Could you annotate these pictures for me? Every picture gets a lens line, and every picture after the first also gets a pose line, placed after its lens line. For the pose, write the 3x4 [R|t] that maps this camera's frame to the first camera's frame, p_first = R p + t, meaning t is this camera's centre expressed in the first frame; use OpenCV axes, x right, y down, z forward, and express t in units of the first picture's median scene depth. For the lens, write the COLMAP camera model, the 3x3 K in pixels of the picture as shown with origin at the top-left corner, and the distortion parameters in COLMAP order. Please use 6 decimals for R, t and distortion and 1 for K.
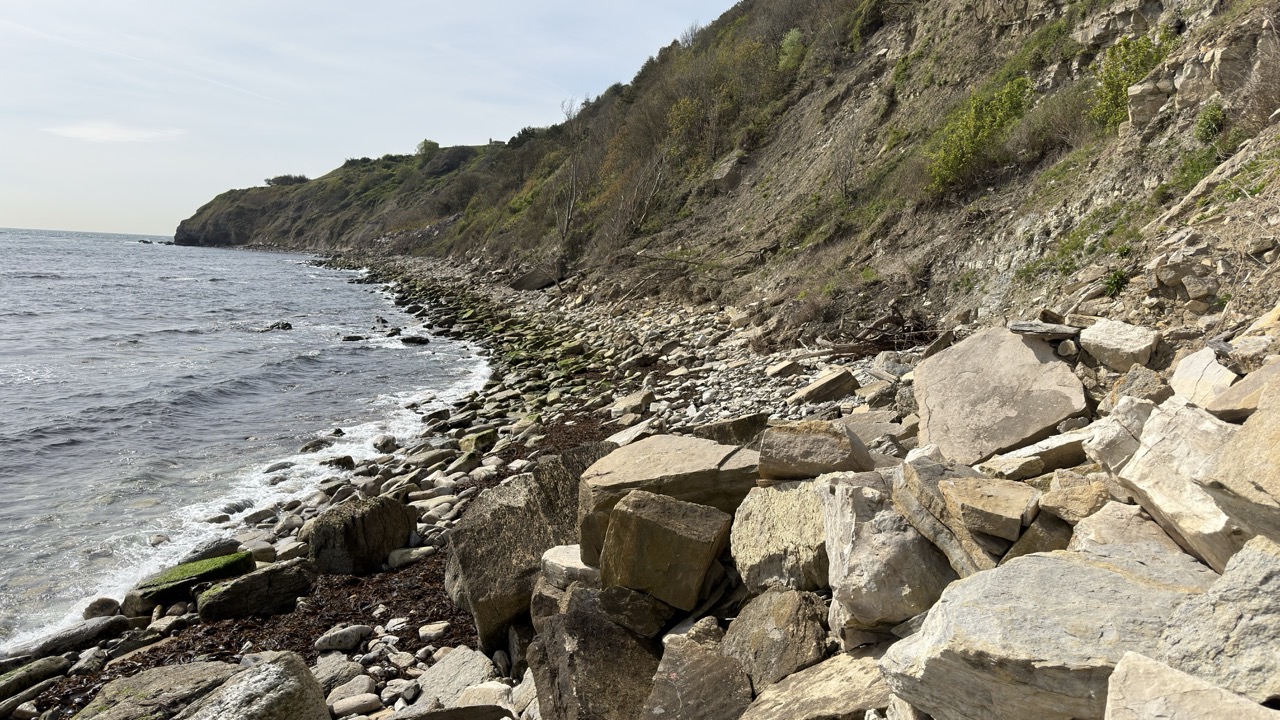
lens RADIAL K [[856.9, 0, 640.0], [0, 856.9, 360.0], [0, 0, 1]] dist [0.112997, -0.001066]
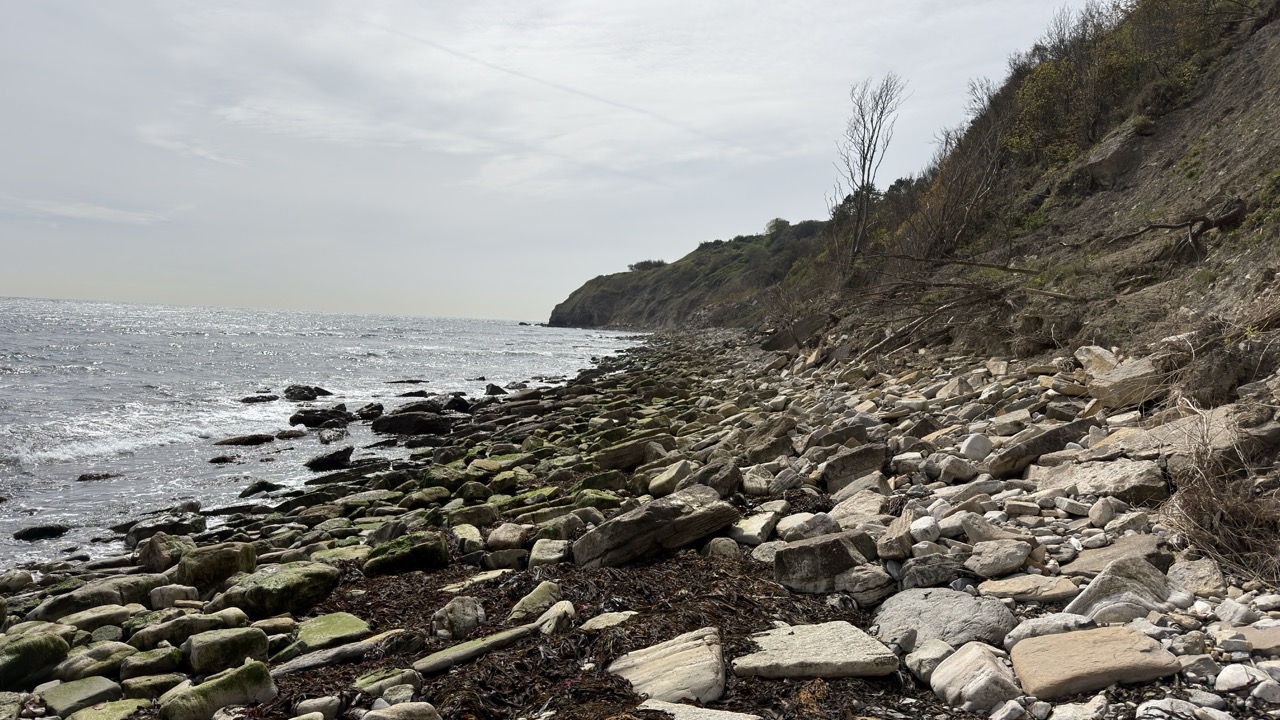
lens RADIAL K [[865.9, 0, 640.0], [0, 865.9, 360.0], [0, 0, 1]] dist [0.027275, -0.050310]
pose [[0.916457, 0.010809, -0.399987, 0.040837], [-0.049240, 0.995084, -0.085928, -0.010860], [0.397091, 0.098445, 0.912484, 0.327925]]
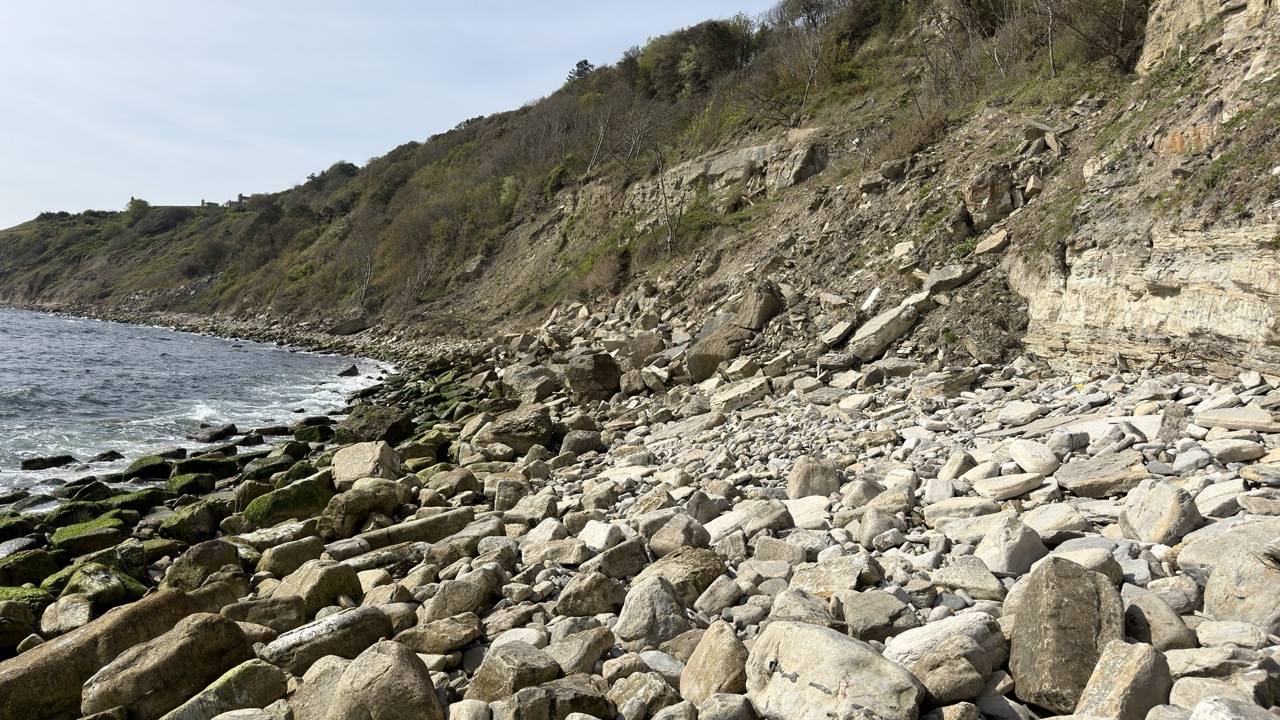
lens RADIAL K [[865.9, 0, 640.0], [0, 865.9, 360.0], [0, 0, 1]] dist [0.027275, -0.050310]
pose [[0.944184, 0.016098, 0.329025, -0.136826], [0.010378, 0.996856, -0.078553, 0.090143], [-0.329255, 0.077583, 0.941048, -0.635702]]
